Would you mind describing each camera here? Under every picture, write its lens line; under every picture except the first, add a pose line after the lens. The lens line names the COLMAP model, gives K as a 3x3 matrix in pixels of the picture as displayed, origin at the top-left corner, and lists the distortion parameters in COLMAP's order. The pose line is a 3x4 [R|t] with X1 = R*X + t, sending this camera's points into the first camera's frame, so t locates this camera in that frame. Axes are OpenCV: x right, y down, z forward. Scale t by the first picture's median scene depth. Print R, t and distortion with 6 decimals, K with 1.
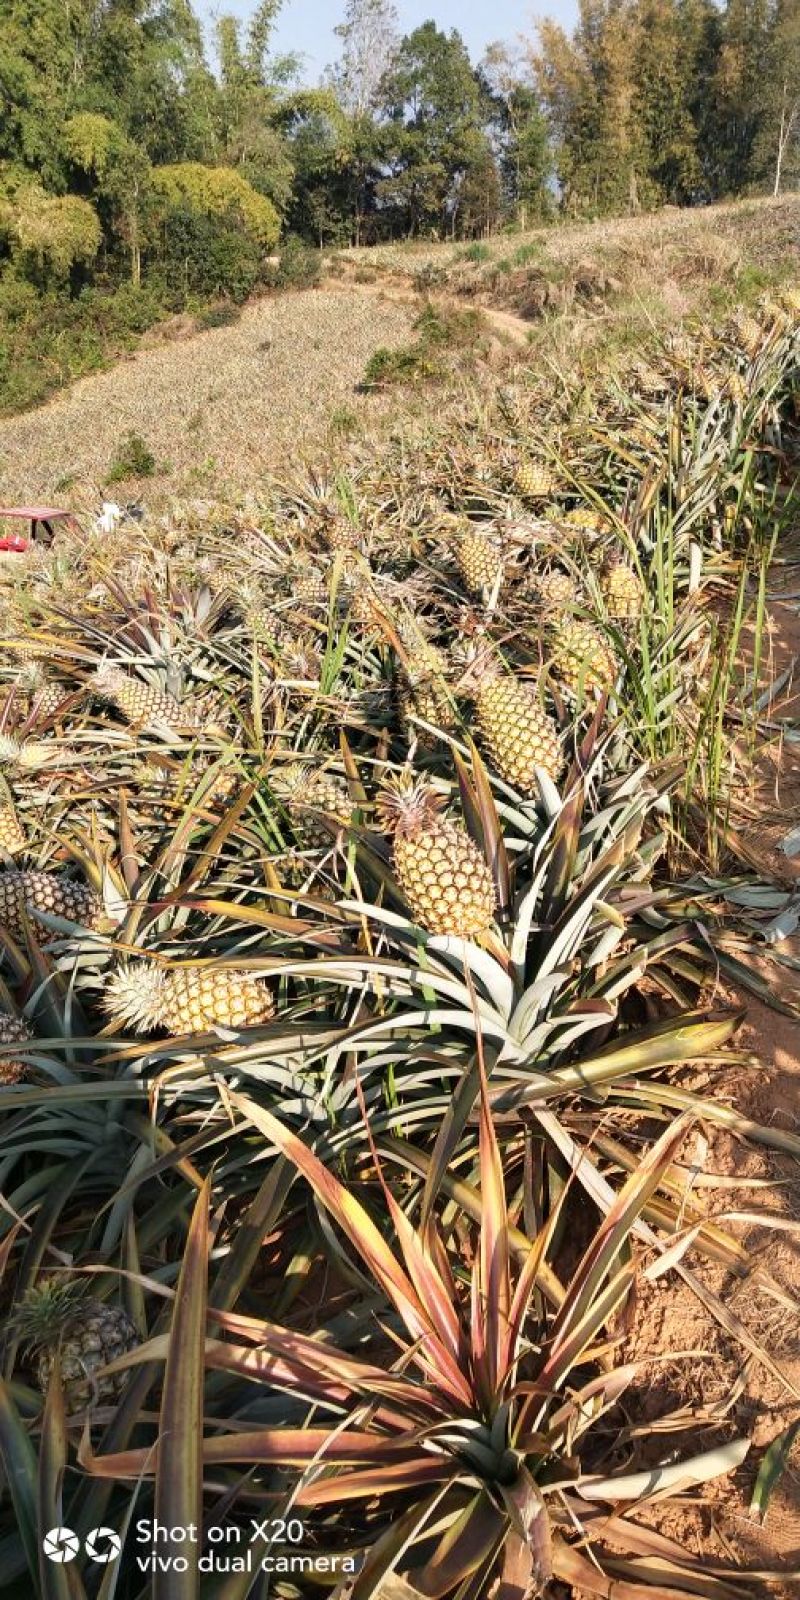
lens RADIAL K [[1220.3, 0, 405.4], [0, 1220.3, 822.3], [0, 0, 1]] dist [-0.016843, 0.051441]
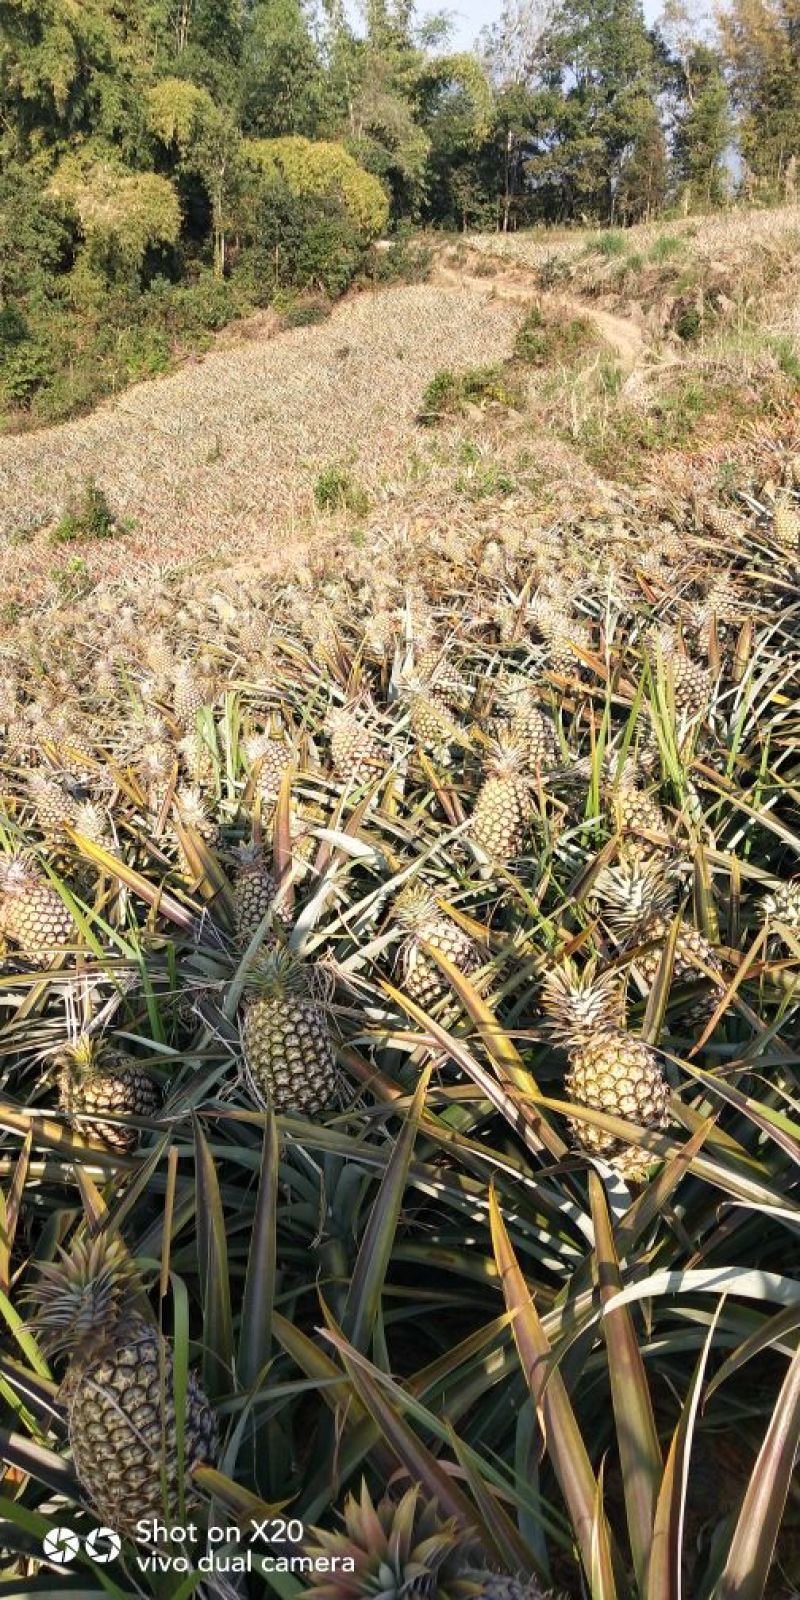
lens RADIAL K [[1220.3, 0, 405.4], [0, 1220.3, 822.3], [0, 0, 1]] dist [-0.016843, 0.051441]
pose [[0.988553, 0.077117, -0.129676, 0.054368], [-0.074938, 0.996954, 0.021614, -0.070725], [0.130948, -0.011649, 0.991321, 0.129731]]
